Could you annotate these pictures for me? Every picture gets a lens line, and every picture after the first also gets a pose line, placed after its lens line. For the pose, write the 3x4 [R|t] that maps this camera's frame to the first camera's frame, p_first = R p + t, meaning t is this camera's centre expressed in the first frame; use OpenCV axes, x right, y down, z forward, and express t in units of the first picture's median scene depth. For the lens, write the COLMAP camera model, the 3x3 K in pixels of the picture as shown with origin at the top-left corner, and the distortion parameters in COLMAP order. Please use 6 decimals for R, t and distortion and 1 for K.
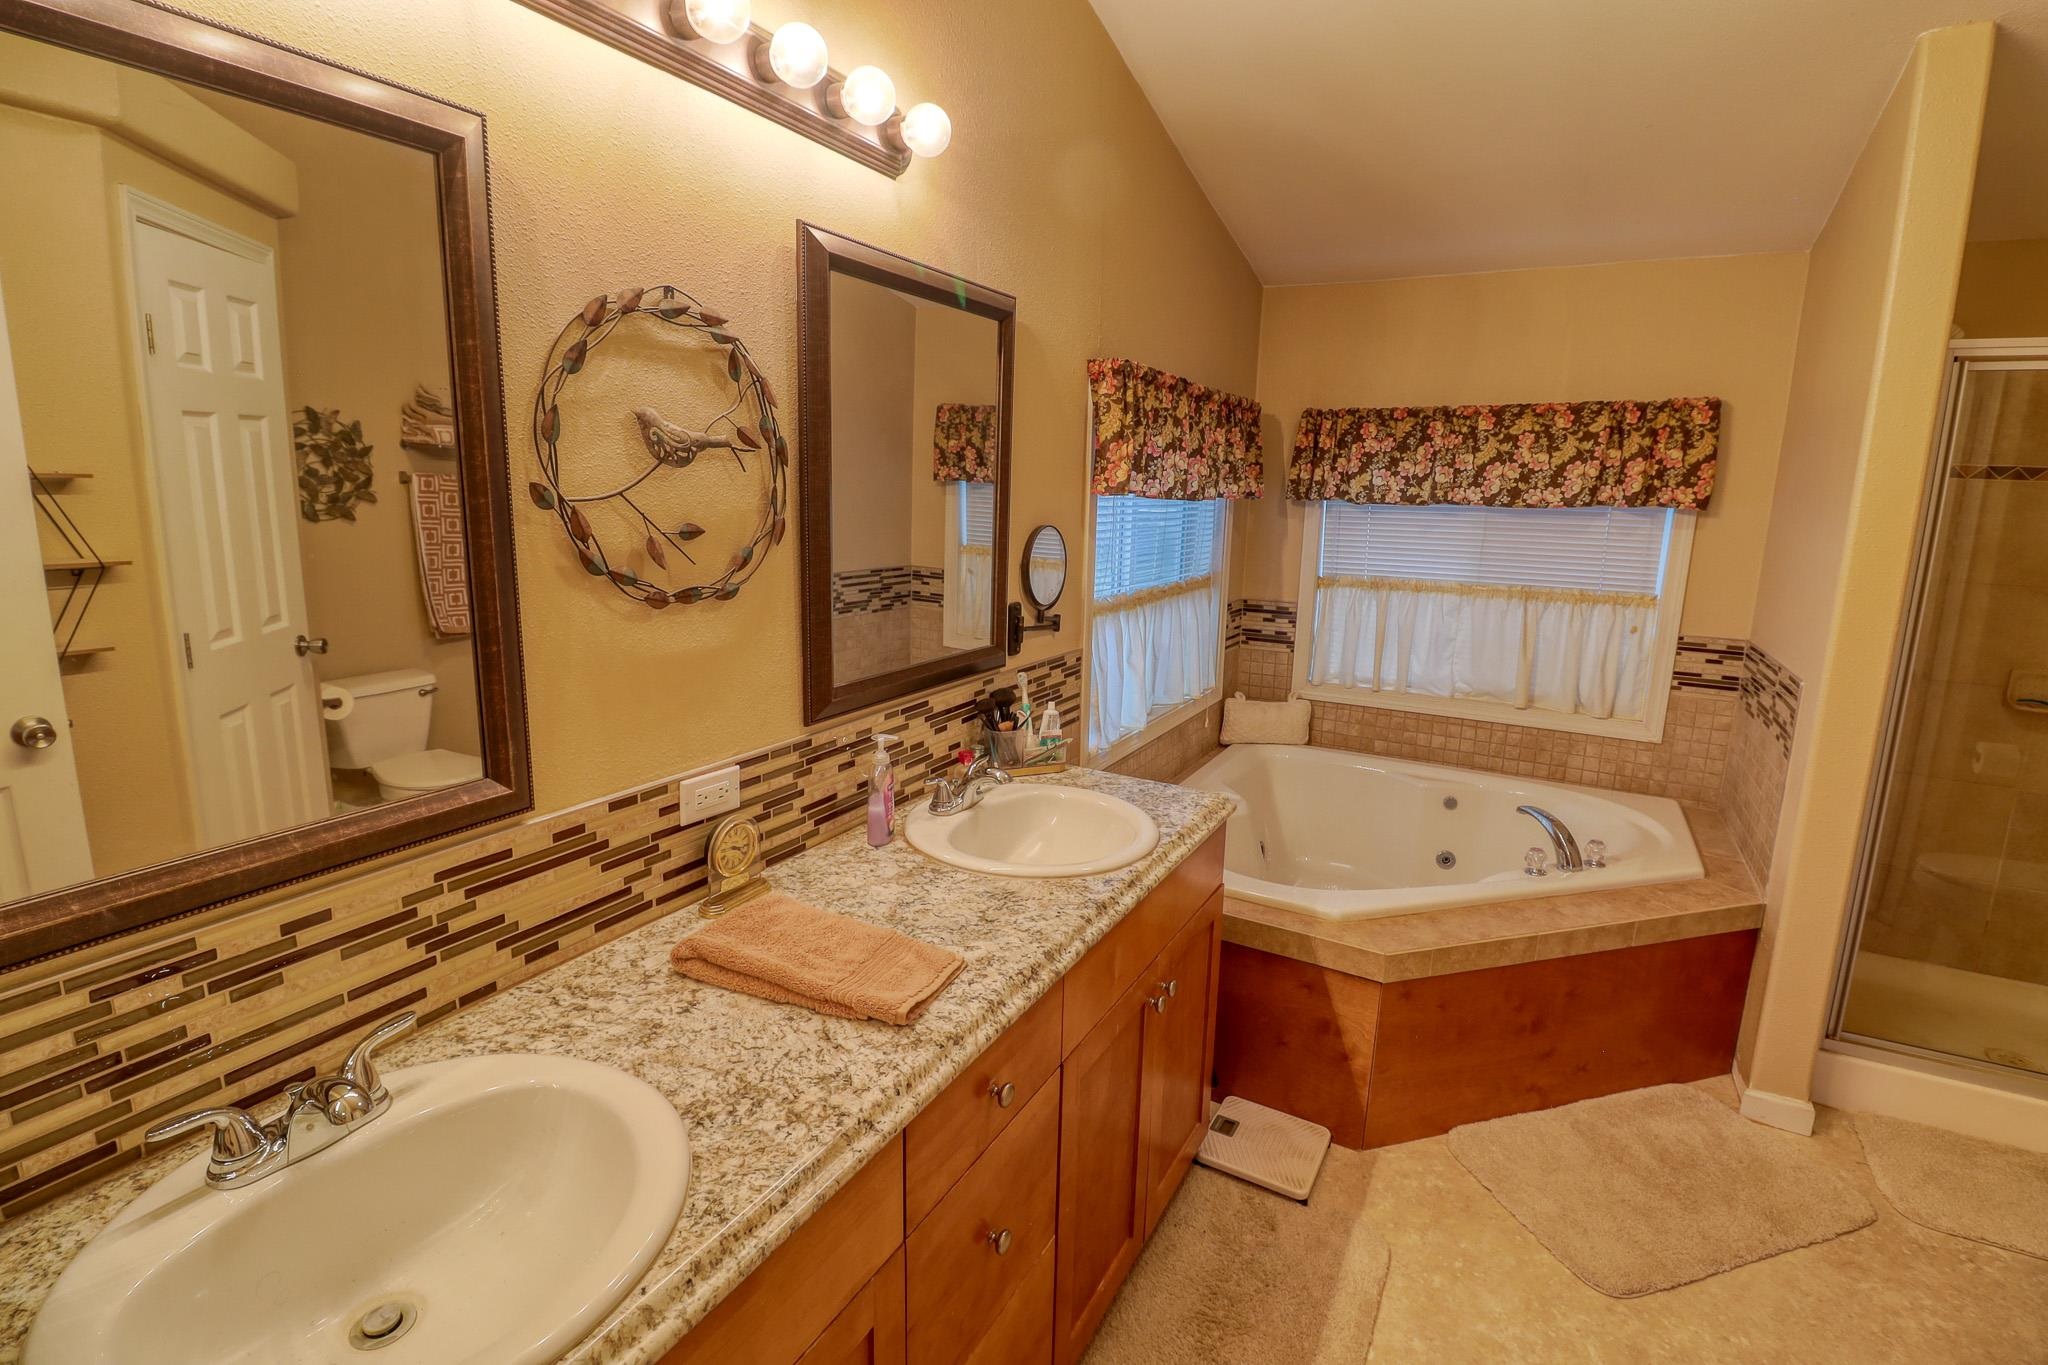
lens RADIAL K [[942.7, 0, 1029.7], [0, 942.7, 664.6], [0, 0, 1]] dist [0.003115, -0.013750]
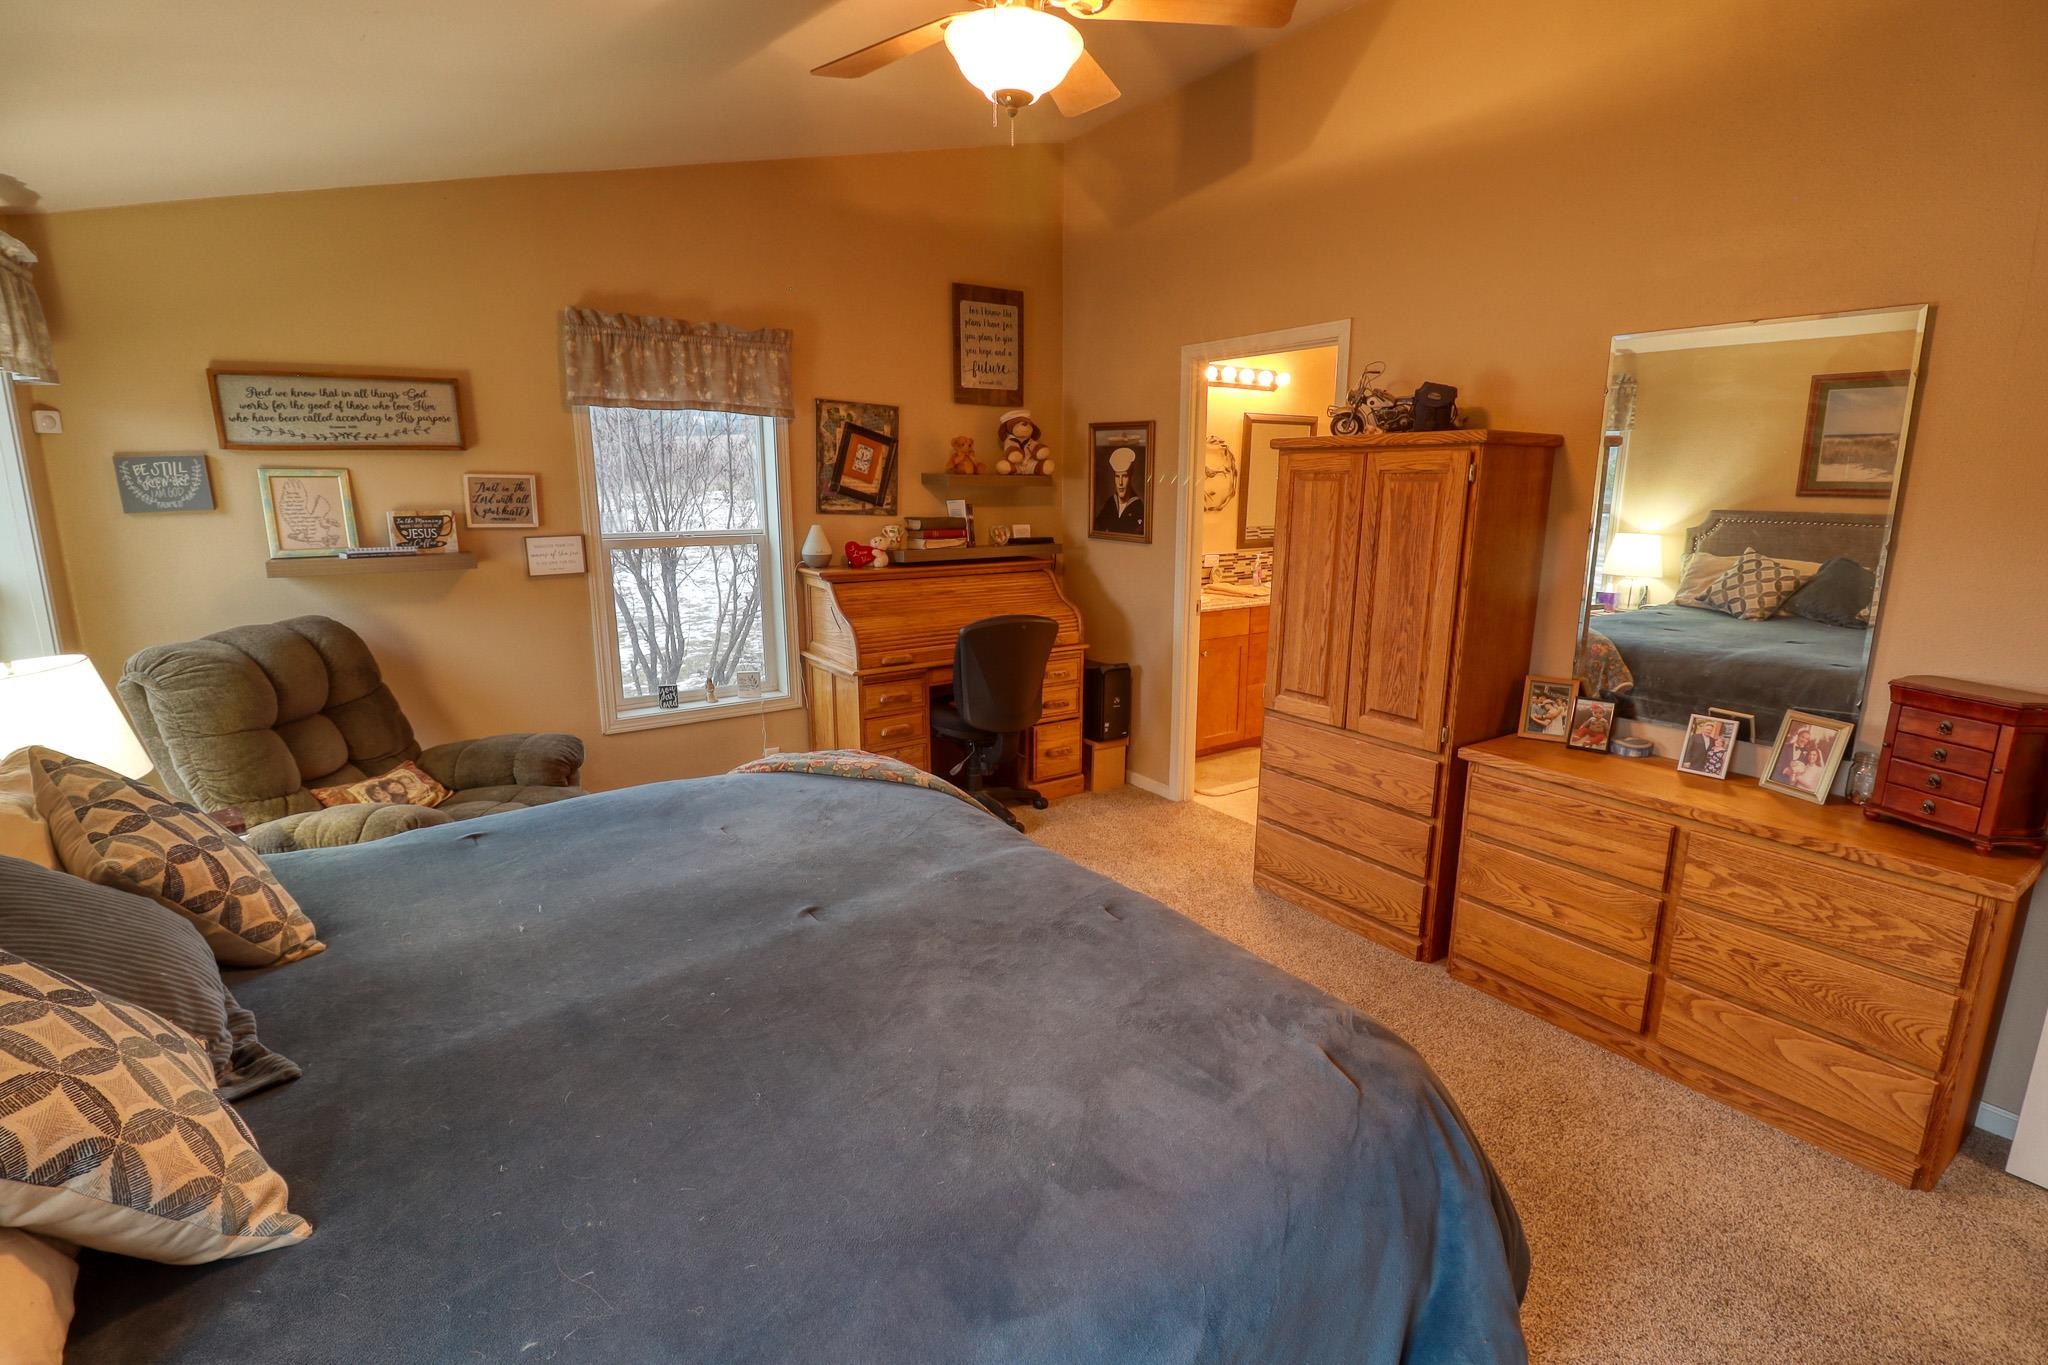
lens RADIAL K [[942.7, 0, 1029.7], [0, 942.7, 664.6], [0, 0, 1]] dist [0.003115, -0.013750]
pose [[0.899769, 0.067784, -0.431070, 0.659497], [-0.064169, 0.997675, 0.022943, 0.496425], [0.431623, 0.007018, 0.902027, -2.699208]]
